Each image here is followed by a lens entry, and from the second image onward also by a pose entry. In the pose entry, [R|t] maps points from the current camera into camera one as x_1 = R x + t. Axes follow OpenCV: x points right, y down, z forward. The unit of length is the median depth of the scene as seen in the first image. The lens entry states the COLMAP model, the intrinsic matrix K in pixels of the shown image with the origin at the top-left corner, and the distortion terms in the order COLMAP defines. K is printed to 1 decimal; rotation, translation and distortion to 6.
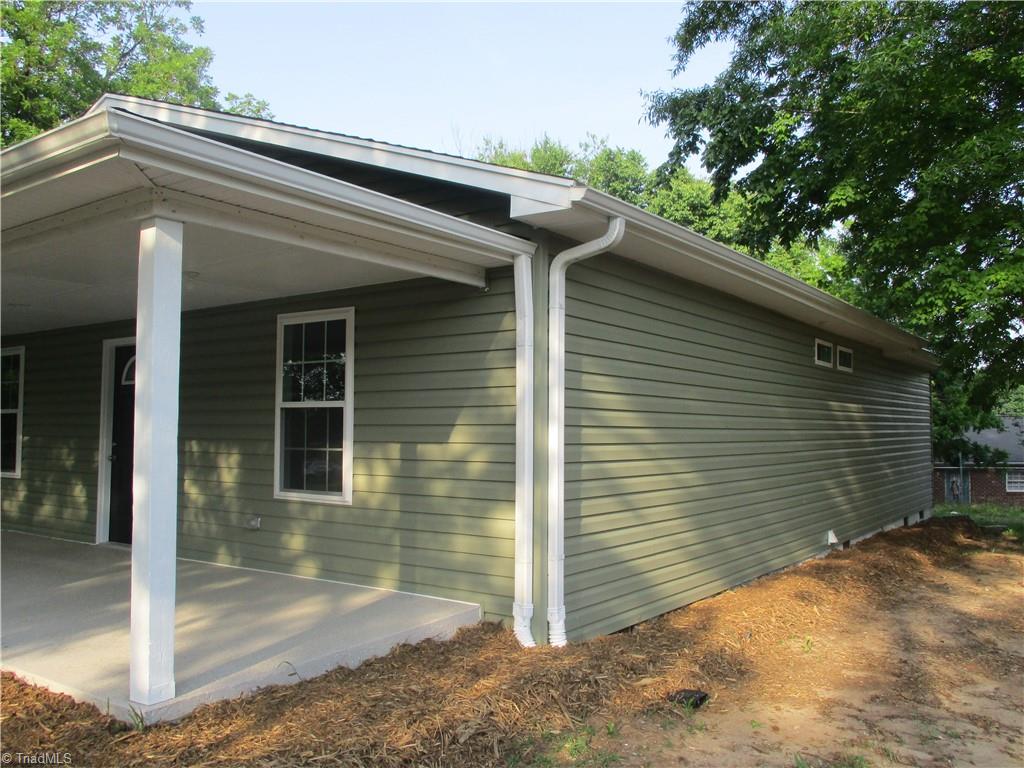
lens RADIAL K [[851.5, 0, 514.4], [0, 851.5, 402.3], [0, 0, 1]] dist [-0.020420, -0.001185]
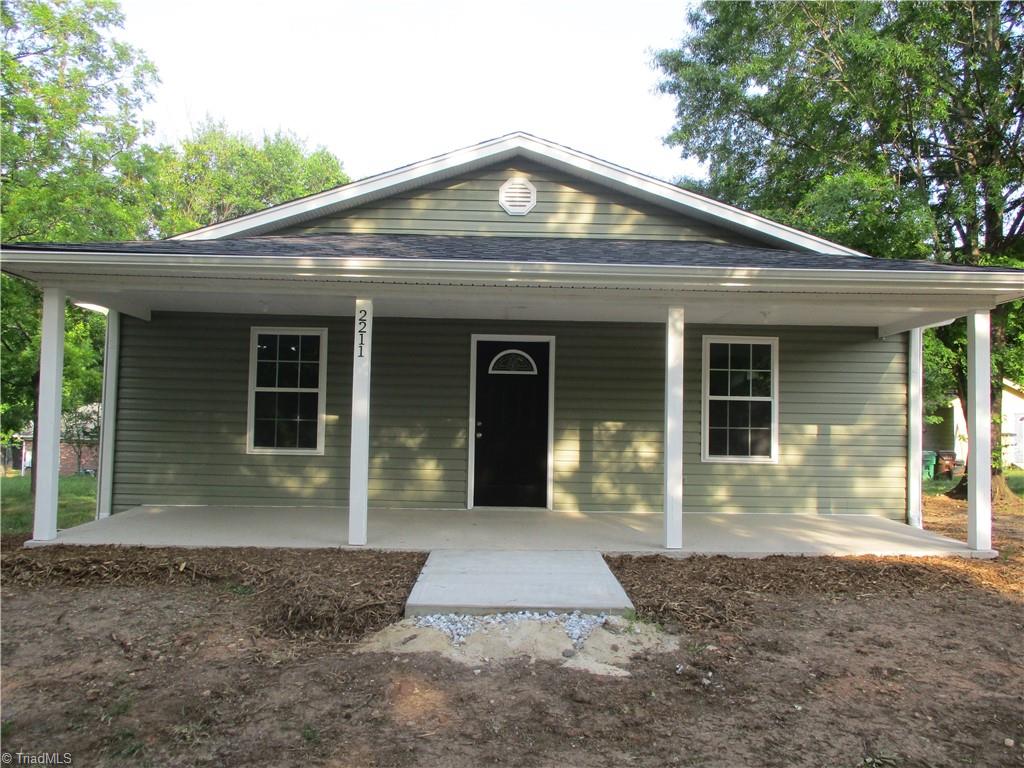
lens RADIAL K [[851.5, 0, 514.4], [0, 851.5, 402.3], [0, 0, 1]] dist [-0.020420, -0.001185]
pose [[0.794880, 0.031408, 0.605954, -1.495243], [-0.034888, 0.999373, -0.006034, 0.033443], [-0.605763, -0.016345, 0.795477, 0.043445]]
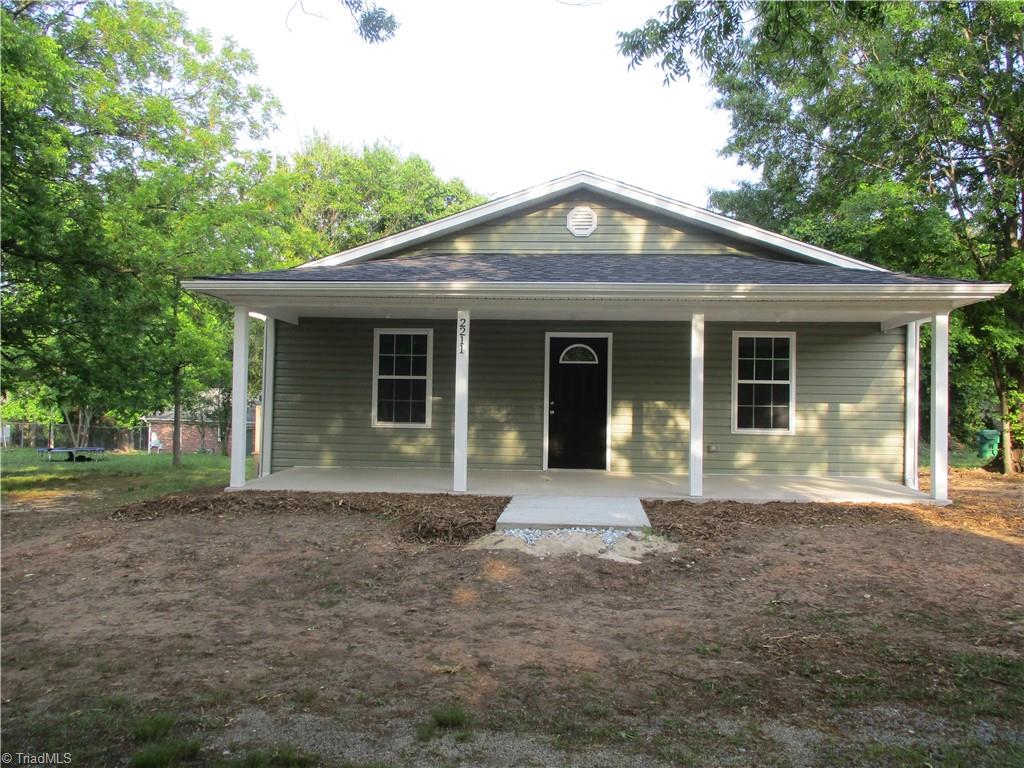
lens RADIAL K [[851.5, 0, 514.4], [0, 851.5, 402.3], [0, 0, 1]] dist [-0.020420, -0.001185]
pose [[0.851892, 0.016379, 0.523461, -1.701682], [-0.029758, 0.999410, 0.017158, 0.032303], [-0.522871, -0.030194, 0.851877, -0.303607]]
